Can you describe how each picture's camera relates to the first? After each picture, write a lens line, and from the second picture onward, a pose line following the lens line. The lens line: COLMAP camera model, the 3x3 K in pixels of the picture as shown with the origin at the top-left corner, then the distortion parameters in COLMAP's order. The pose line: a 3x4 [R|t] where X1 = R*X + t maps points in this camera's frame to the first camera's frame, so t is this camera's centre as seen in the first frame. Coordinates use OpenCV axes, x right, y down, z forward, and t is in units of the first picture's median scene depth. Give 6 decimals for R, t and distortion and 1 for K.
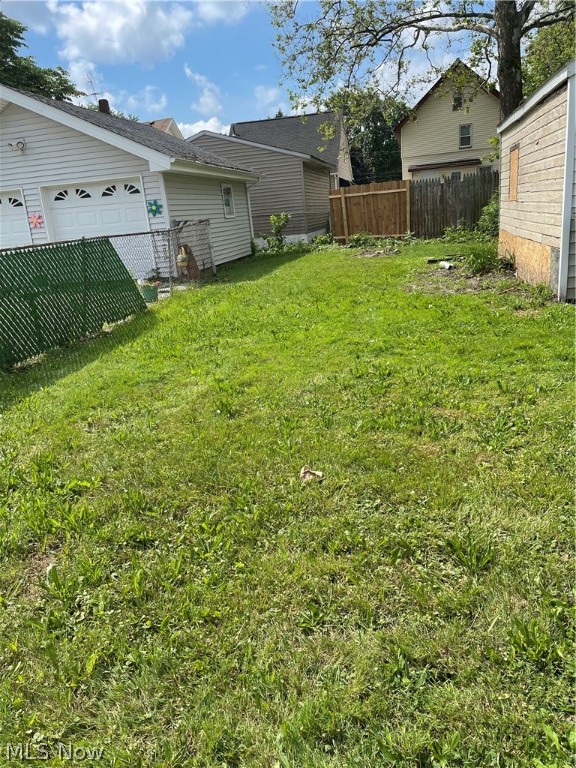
lens RADIAL K [[574.9, 0, 284.9], [0, 574.9, 387.4], [0, 0, 1]] dist [0.067045, -0.071080]
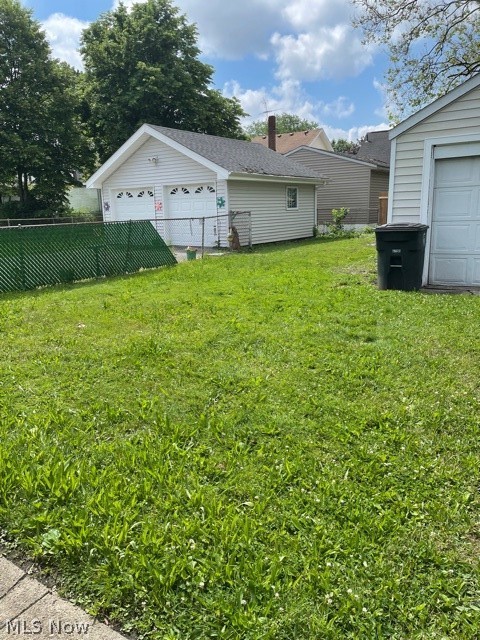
lens RADIAL K [[479.1, 0, 244.4], [0, 479.1, 320.4], [0, 0, 1]] dist [0.067045, -0.071080]
pose [[0.927793, 0.136717, -0.347144, 0.295728], [-0.152177, 0.988198, -0.017530, 0.013074], [0.340650, 0.069091, 0.937648, -0.143878]]
